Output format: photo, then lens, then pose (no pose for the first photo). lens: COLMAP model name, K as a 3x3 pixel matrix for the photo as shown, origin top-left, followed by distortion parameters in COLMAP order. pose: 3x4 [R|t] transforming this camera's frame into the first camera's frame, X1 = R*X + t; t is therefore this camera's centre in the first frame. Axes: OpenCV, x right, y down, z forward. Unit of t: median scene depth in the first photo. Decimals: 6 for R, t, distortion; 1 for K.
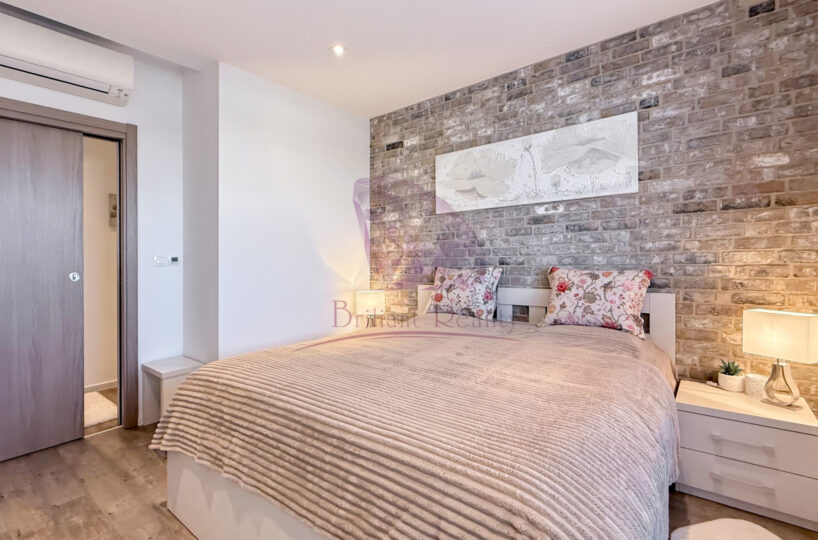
lens RADIAL K [[386.2, 0, 411.7], [0, 386.2, 280.2], [0, 0, 1]] dist [-0.000534, -0.000250]
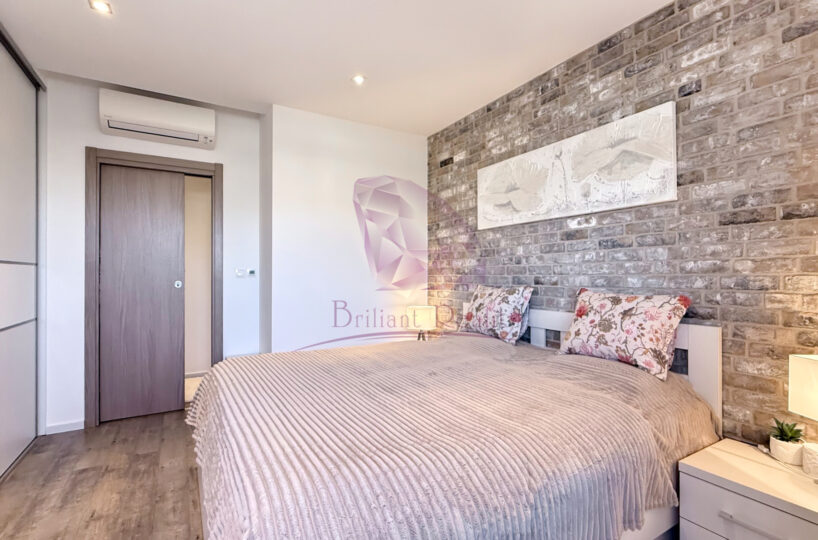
lens RADIAL K [[393.2, 0, 426.3], [0, 393.2, 295.4], [0, 0, 1]] dist [-0.002602, -0.000115]
pose [[0.939098, 0.038031, -0.341539, 0.356245], [-0.038667, 0.999240, 0.004947, -0.009696], [0.341468, 0.008561, 0.939854, 0.041053]]
